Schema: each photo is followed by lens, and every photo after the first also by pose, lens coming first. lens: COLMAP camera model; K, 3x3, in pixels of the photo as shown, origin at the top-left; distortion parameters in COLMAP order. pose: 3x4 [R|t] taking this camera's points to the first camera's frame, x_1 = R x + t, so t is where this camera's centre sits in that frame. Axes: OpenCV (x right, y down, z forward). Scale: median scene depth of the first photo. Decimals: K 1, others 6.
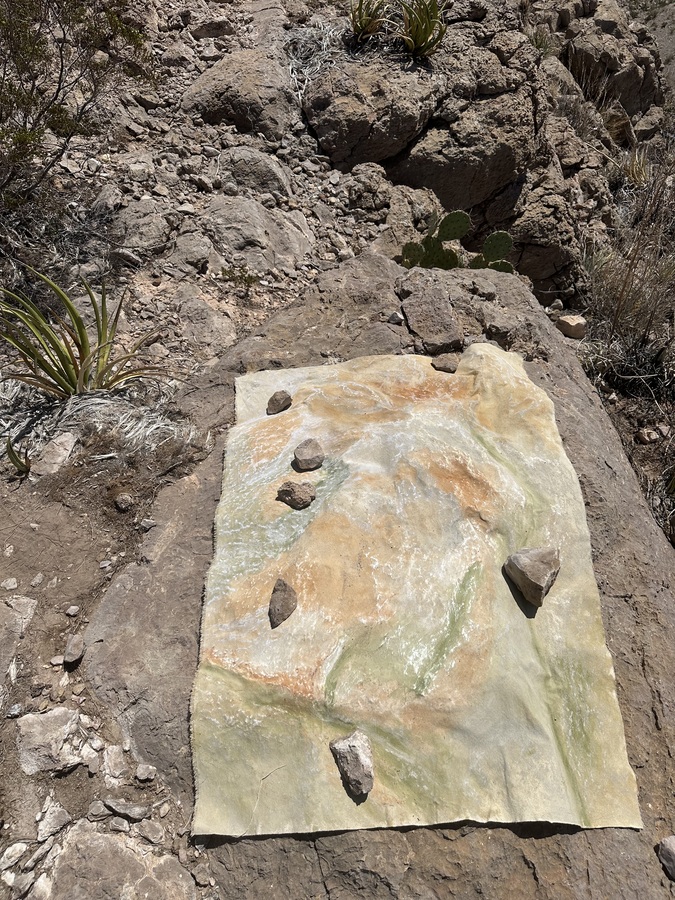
lens RADIAL K [[634.9, 0, 339.5], [0, 634.9, 452.3], [0, 0, 1]] dist [0.050699, -0.070624]
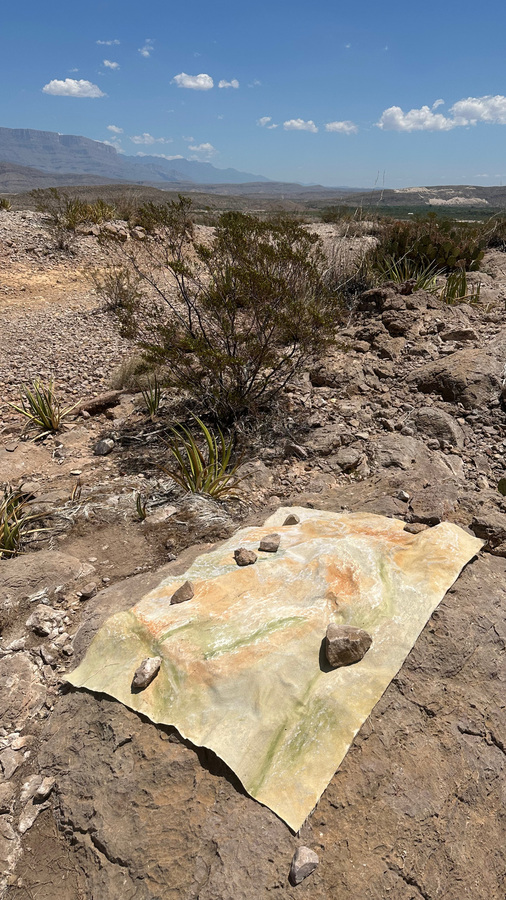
lens RADIAL K [[648.2, 0, 253.0], [0, 648.2, 450.0], [0, 0, 1]] dist [0.080558, -0.111006]
pose [[0.778124, 0.156299, -0.608353, 0.407063], [-0.404278, 0.865881, -0.294635, 0.140961], [0.480710, 0.475207, 0.736951, -0.109353]]
